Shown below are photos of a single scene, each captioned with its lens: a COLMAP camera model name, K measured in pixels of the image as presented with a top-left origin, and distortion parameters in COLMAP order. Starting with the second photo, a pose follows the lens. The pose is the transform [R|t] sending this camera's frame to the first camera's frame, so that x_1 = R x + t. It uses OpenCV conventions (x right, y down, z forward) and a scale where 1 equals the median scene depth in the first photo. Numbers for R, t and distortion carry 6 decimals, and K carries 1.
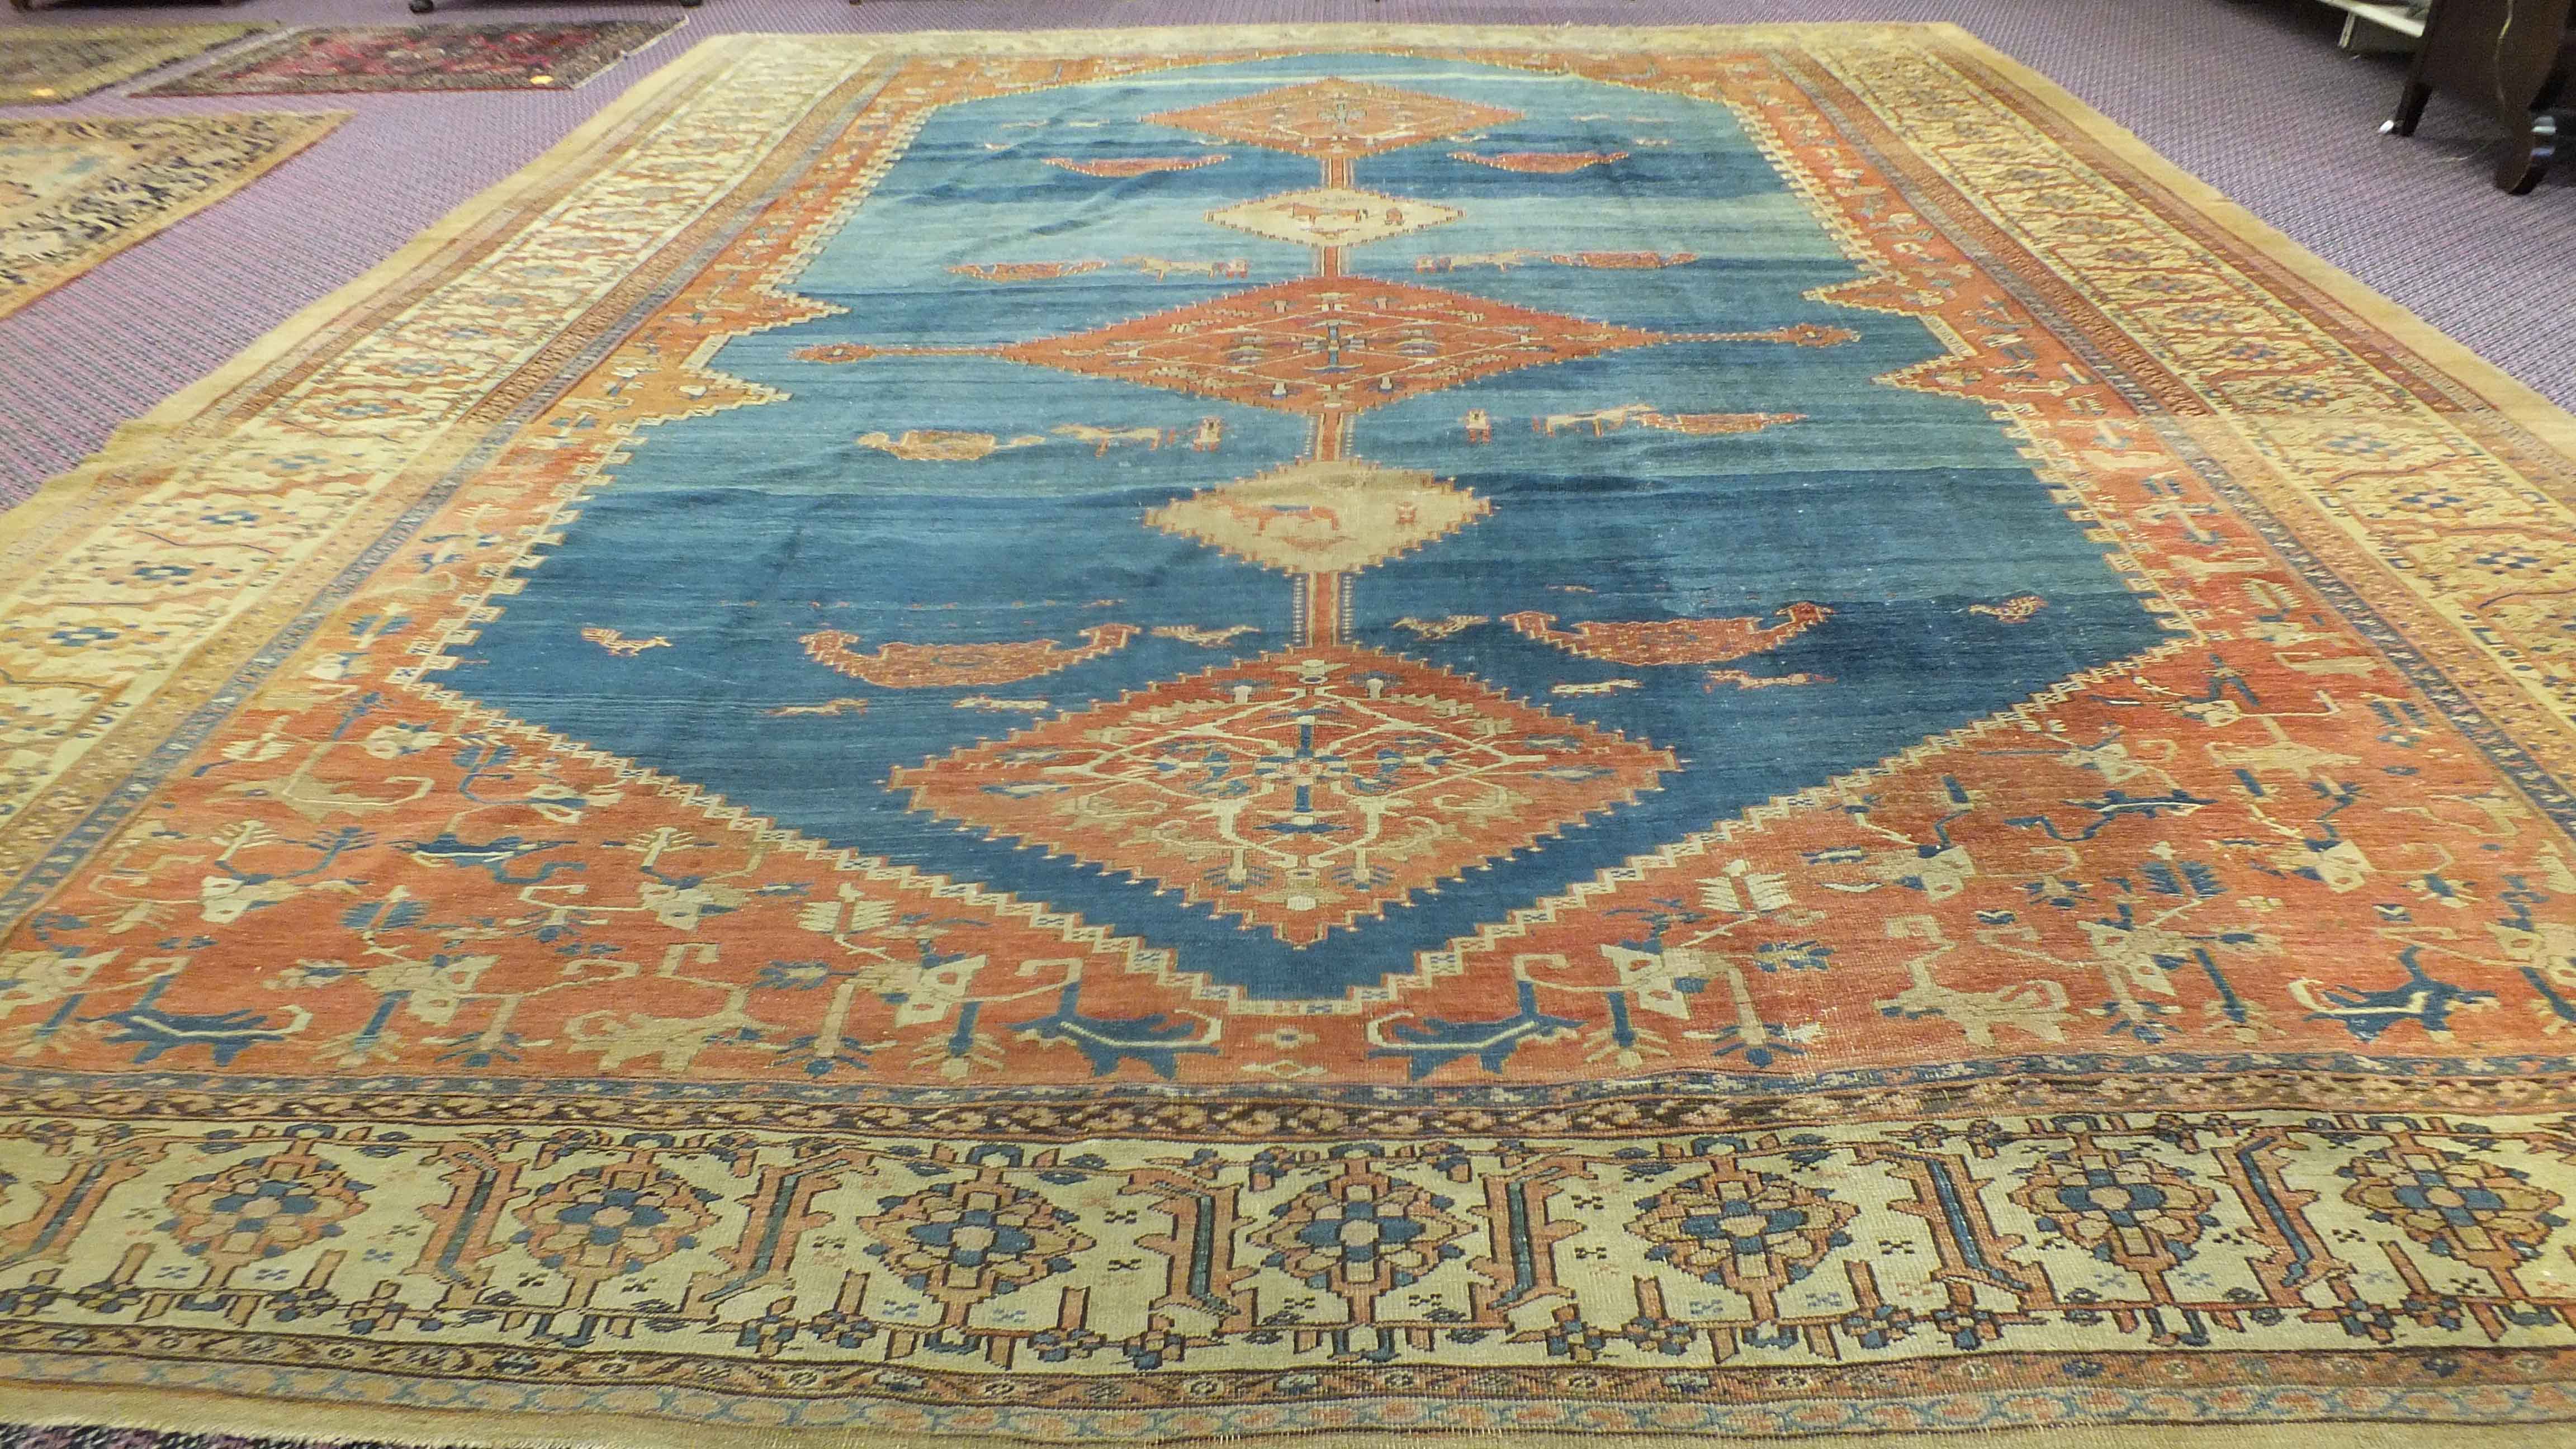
lens RADIAL K [[1632.7, 0, 1296.0], [0, 1632.7, 727.8], [0, 0, 1]] dist [-0.083862, 0.039270]
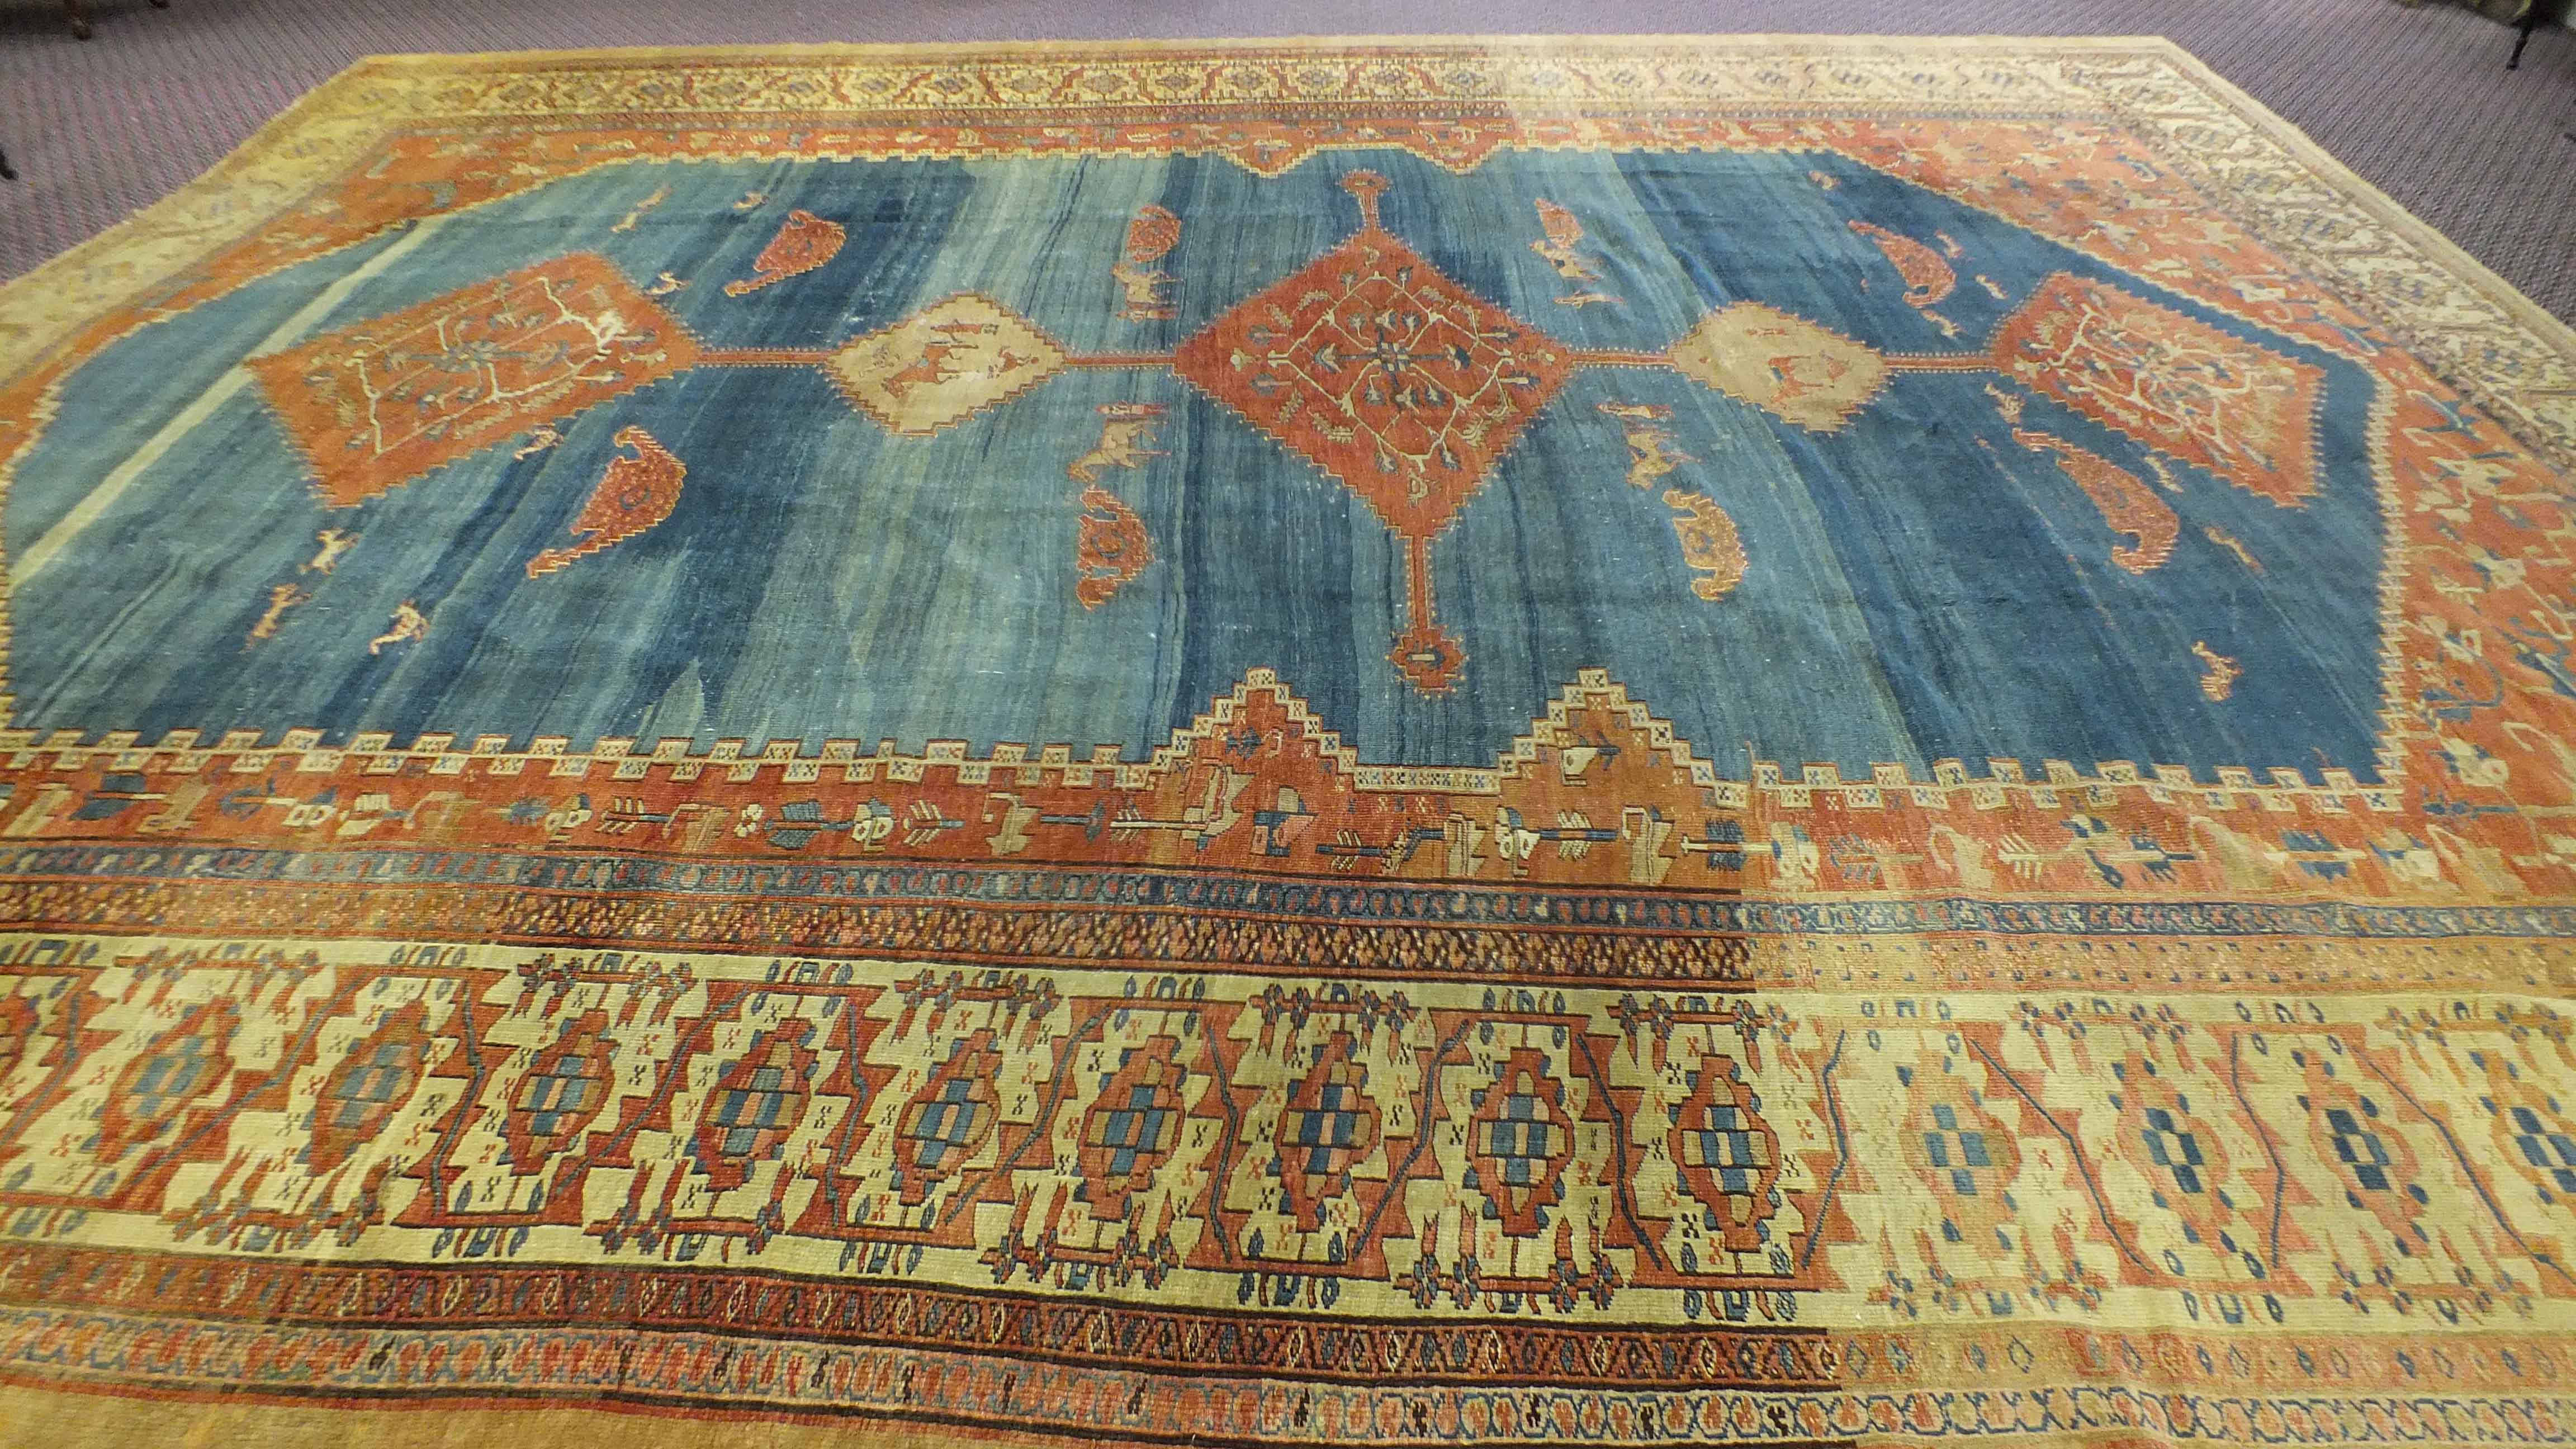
lens RADIAL K [[1632.7, 0, 1296.0], [0, 1632.7, 727.8], [0, 0, 1]] dist [-0.083862, 0.039270]
pose [[0.005344, -0.600676, 0.799475, -1.007572], [0.576722, 0.654979, 0.488255, -0.684566], [-0.816923, 0.458466, 0.349924, 0.939257]]
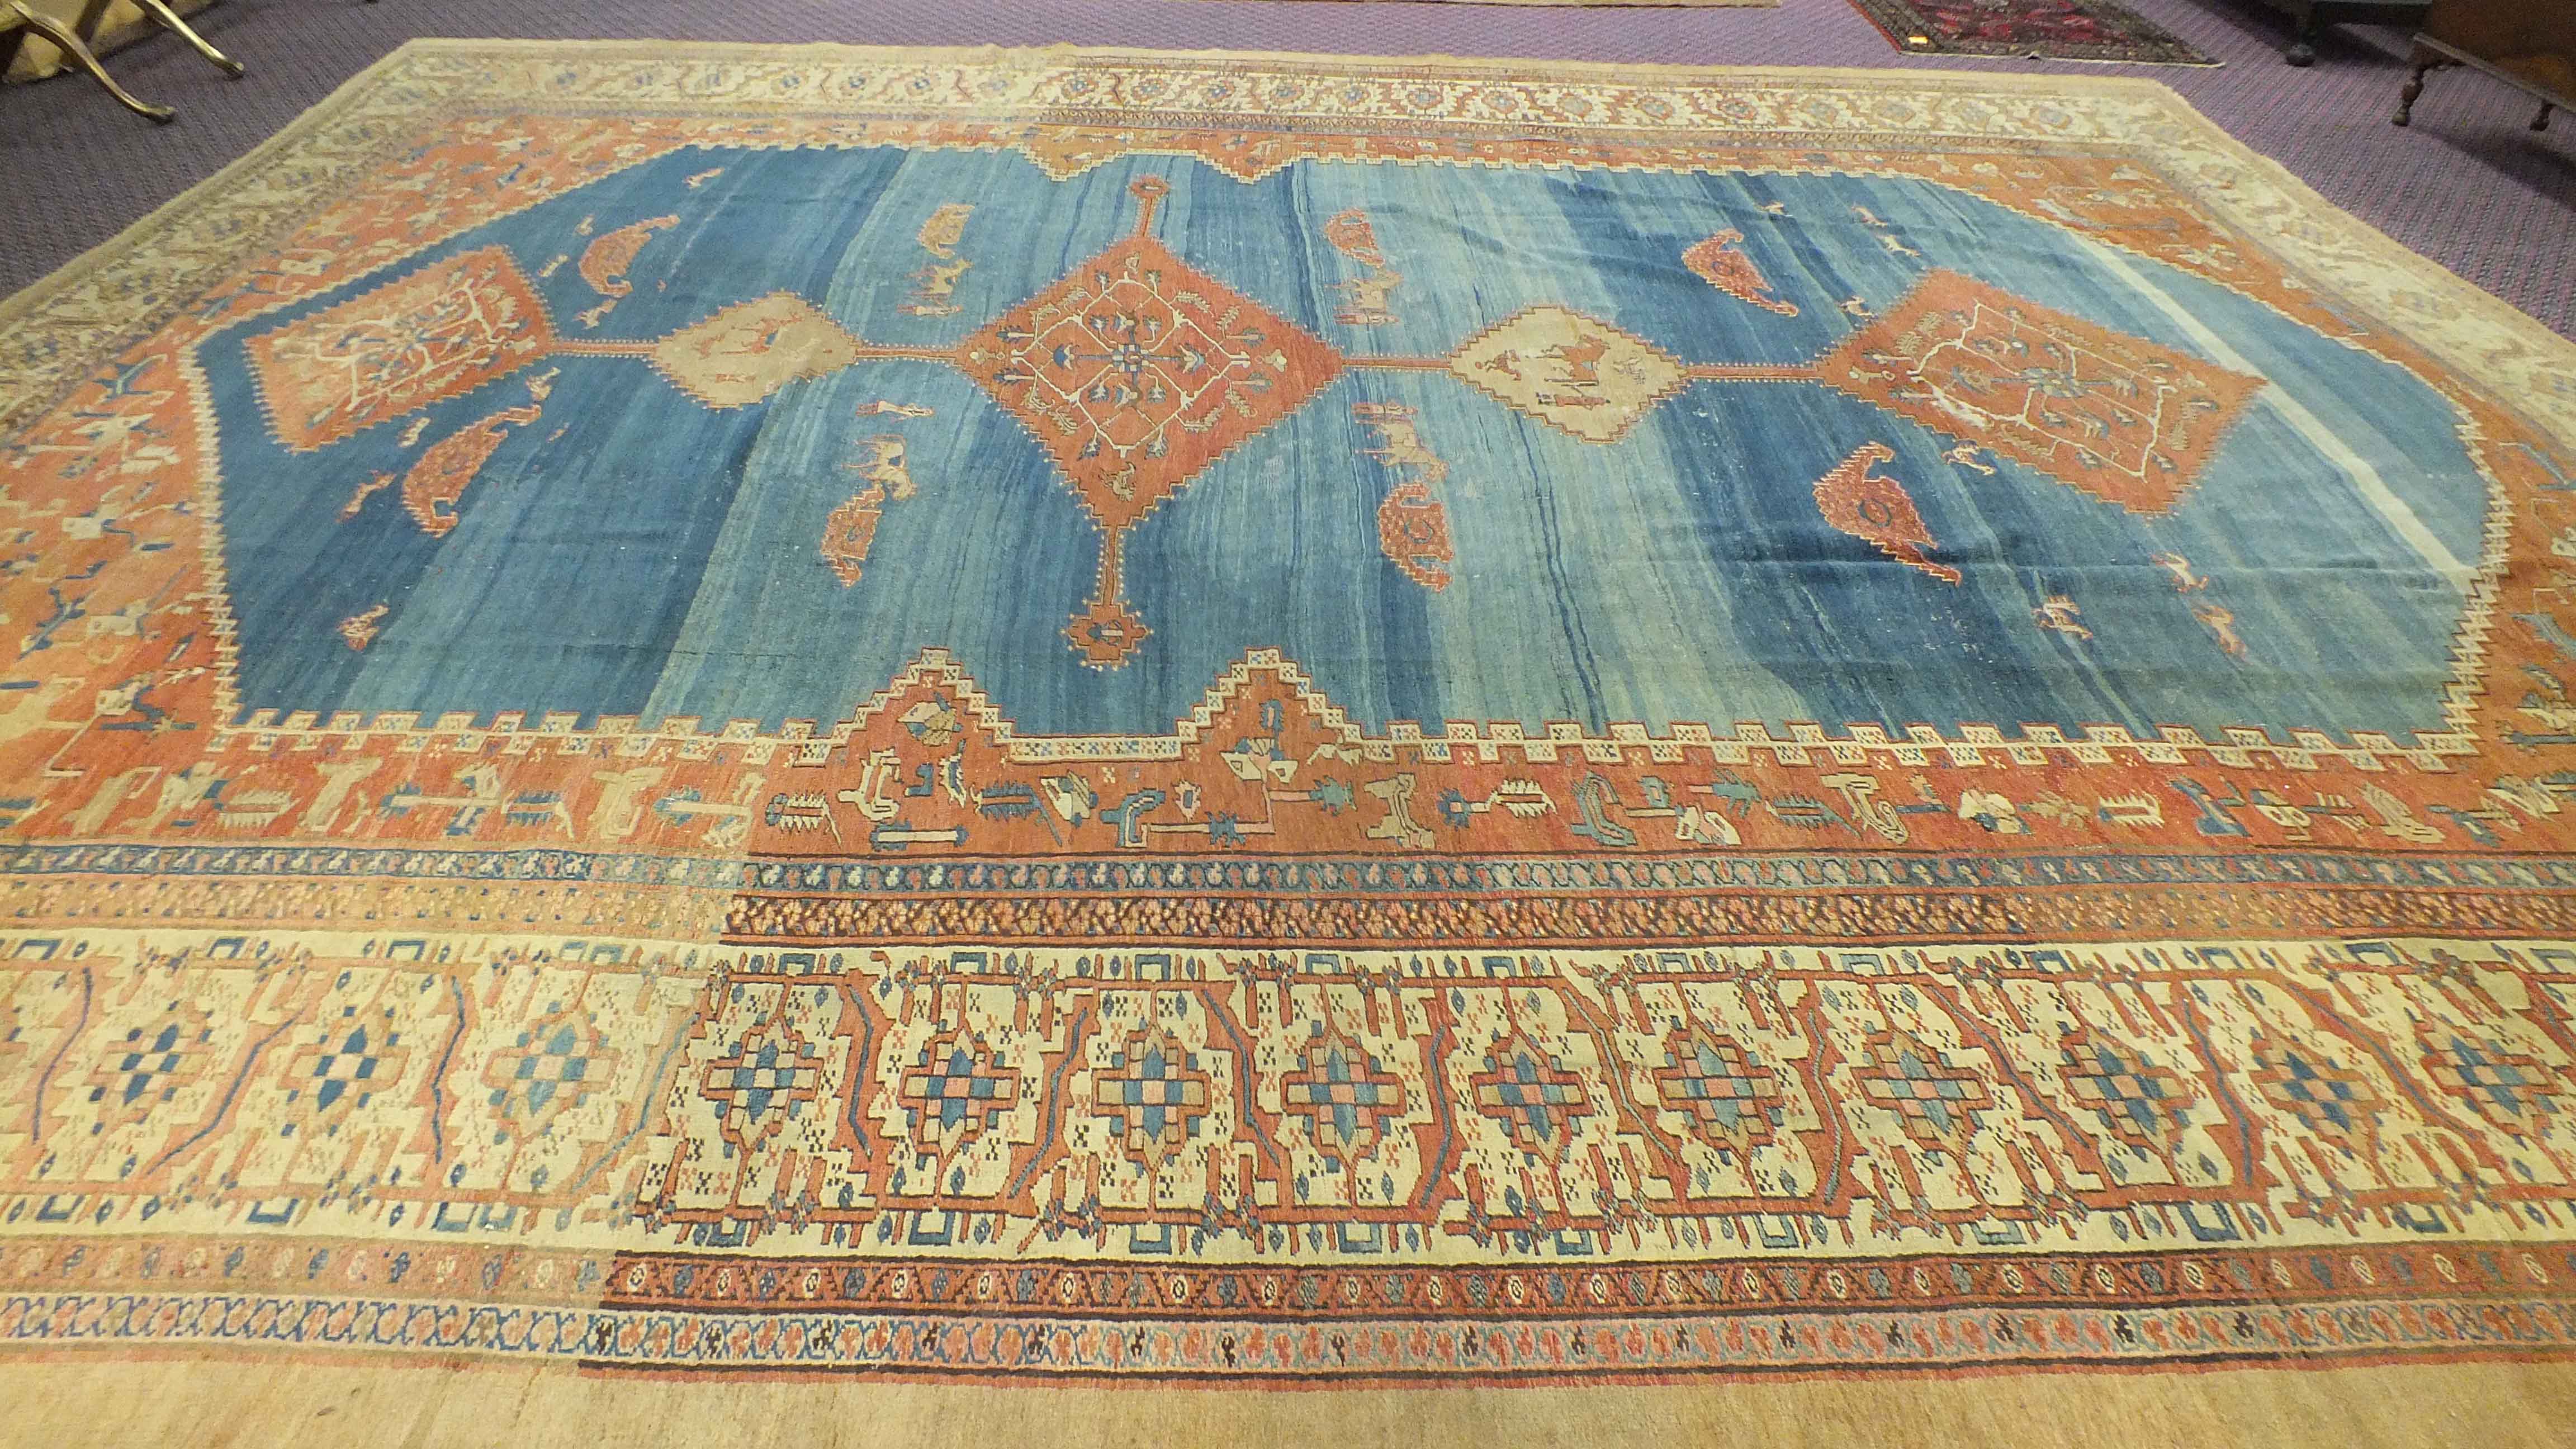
lens RADIAL K [[1632.7, 0, 1296.0], [0, 1632.7, 727.8], [0, 0, 1]] dist [-0.083862, 0.039270]
pose [[0.022507, 0.610573, -0.791640, 1.079116], [-0.584105, 0.650666, 0.485237, -0.720944], [0.811366, 0.451479, 0.371283, 0.948200]]
